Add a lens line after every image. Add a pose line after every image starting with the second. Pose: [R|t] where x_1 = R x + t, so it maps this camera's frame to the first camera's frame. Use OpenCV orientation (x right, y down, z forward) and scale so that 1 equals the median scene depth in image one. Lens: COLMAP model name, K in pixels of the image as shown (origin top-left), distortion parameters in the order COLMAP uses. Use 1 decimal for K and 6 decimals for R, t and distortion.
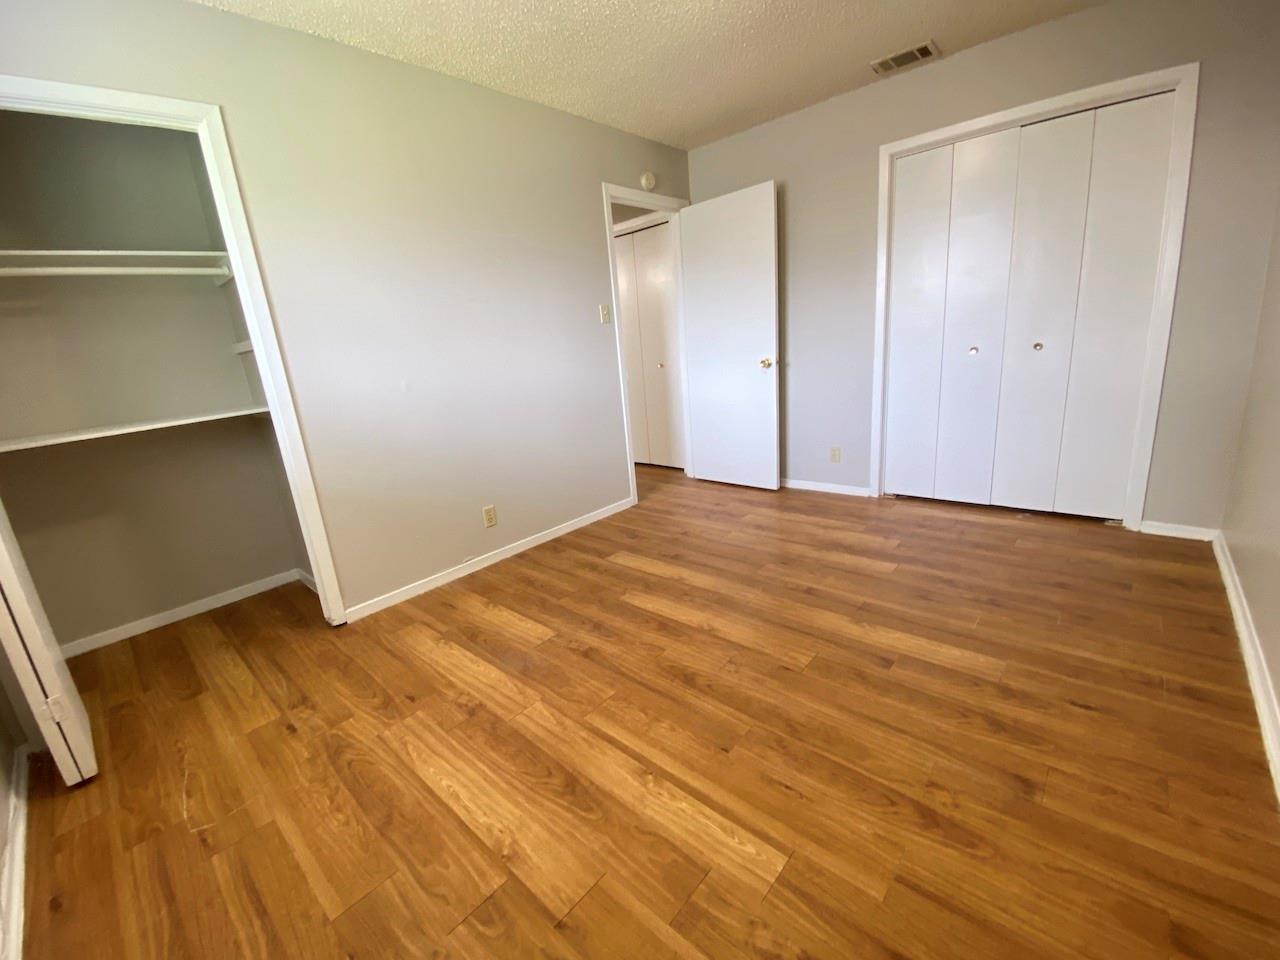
lens RADIAL K [[530.7, 0, 640.0], [0, 530.7, 480.0], [0, 0, 1]] dist [-0.000225, -0.000363]
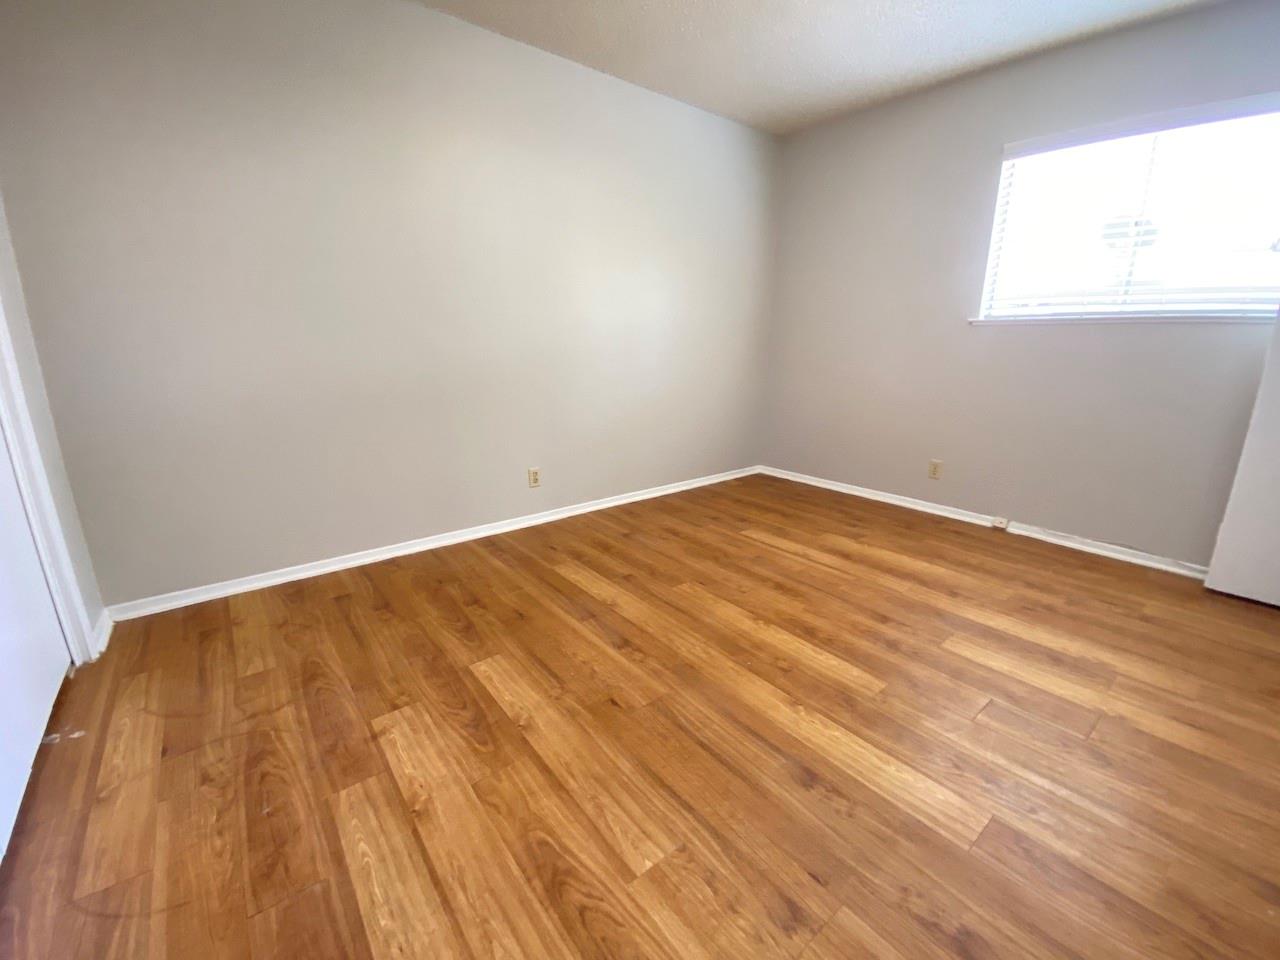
lens RADIAL K [[530.7, 0, 640.0], [0, 530.7, 480.0], [0, 0, 1]] dist [-0.000225, -0.000363]
pose [[-0.983527, 0.042984, 0.175577, 0.180229], [0.122737, 0.871883, 0.474084, -0.471047], [-0.132704, 0.487824, -0.862796, 1.936415]]
